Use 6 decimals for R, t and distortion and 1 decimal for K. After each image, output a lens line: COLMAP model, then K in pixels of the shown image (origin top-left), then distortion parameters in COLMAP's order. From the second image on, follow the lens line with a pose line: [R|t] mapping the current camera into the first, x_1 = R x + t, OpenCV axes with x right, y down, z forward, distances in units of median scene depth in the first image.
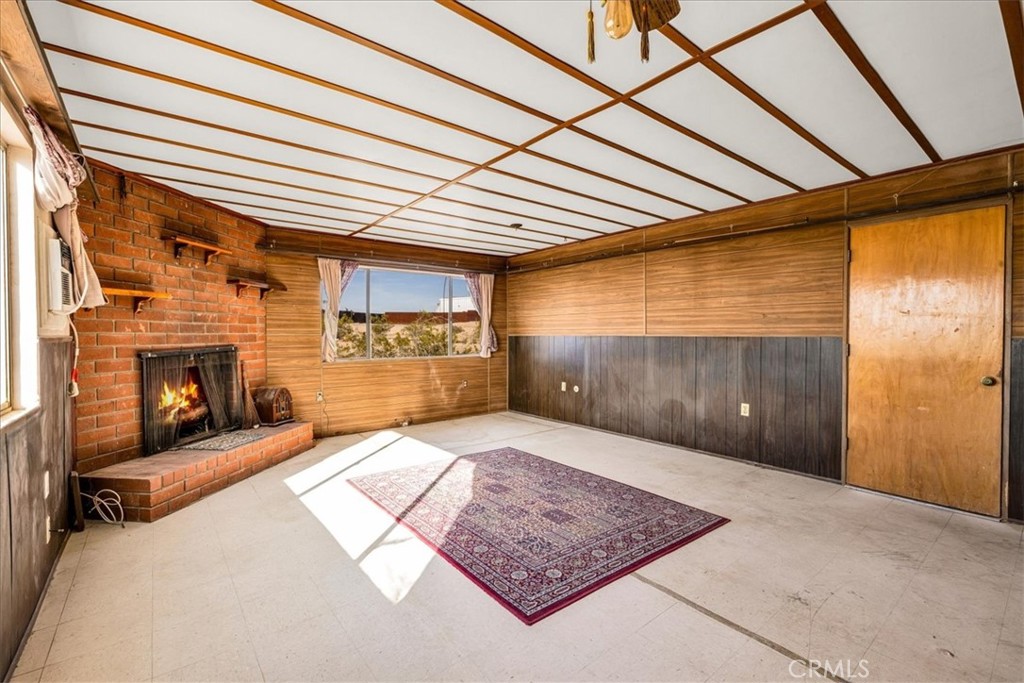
lens RADIAL K [[439.9, 0, 506.5], [0, 439.9, 340.0], [0, 0, 1]] dist [0.001538, -0.000592]
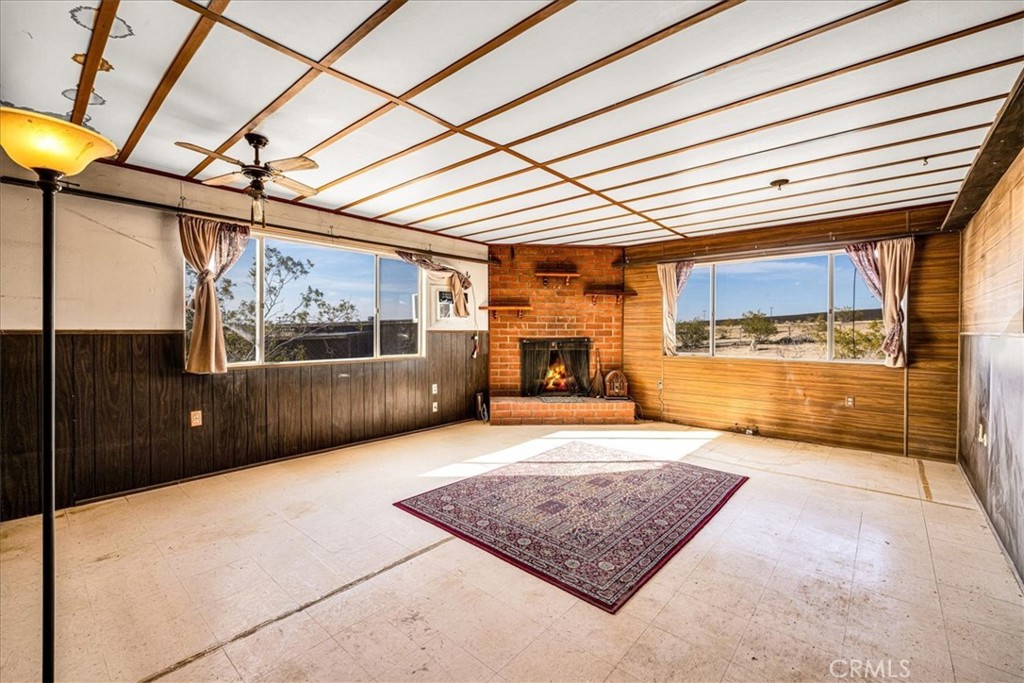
lens RADIAL K [[439.9, 0, 506.7], [0, 439.9, 337.1], [0, 0, 1]] dist [0.001538, -0.000592]
pose [[0.169380, 0.017893, -0.985388, 0.828858], [-0.018861, 0.999711, 0.014911, -0.007308], [0.985370, 0.016060, 0.169669, 0.536626]]
